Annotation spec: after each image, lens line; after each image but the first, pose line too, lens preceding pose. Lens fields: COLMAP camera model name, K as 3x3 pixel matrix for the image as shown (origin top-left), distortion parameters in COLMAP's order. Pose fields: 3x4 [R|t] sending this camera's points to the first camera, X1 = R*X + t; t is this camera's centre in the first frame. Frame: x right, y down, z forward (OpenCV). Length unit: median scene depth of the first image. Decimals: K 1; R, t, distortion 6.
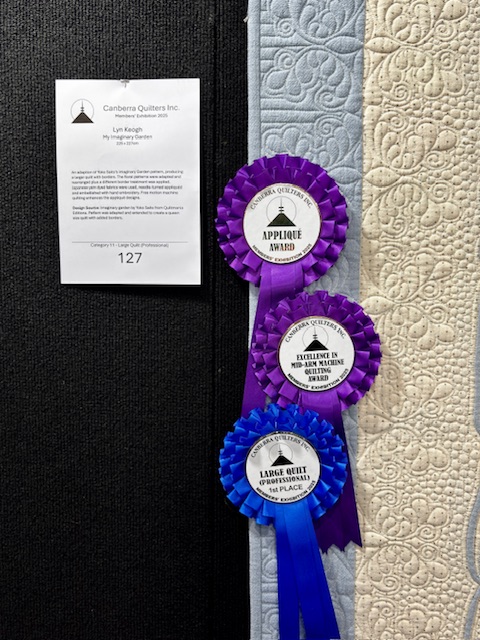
lens RADIAL K [[561.4, 0, 240.6], [0, 561.4, 318.7], [0, 0, 1]] dist [0.002047, -0.002242]
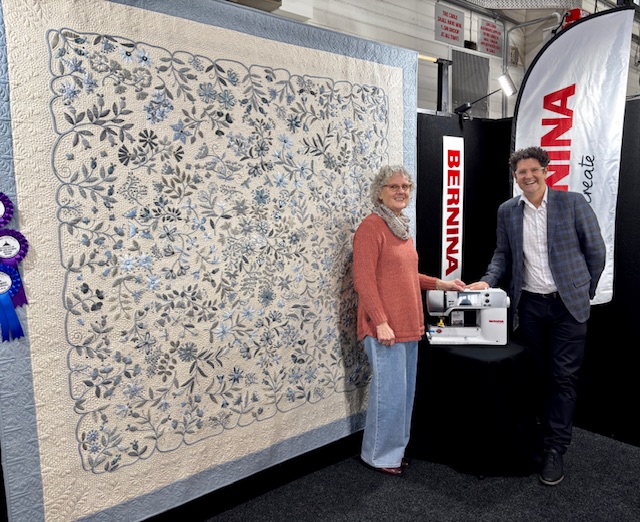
lens RADIAL K [[520.8, 0, 320.4], [0, 520.8, 257.5], [0, 0, 1]] dist [0.037695, 0.001200]
pose [[0.747949, -0.088319, 0.657854, -0.553225], [0.069439, 0.996081, 0.054777, 0.082780], [-0.660114, 0.004710, 0.751151, -2.658128]]
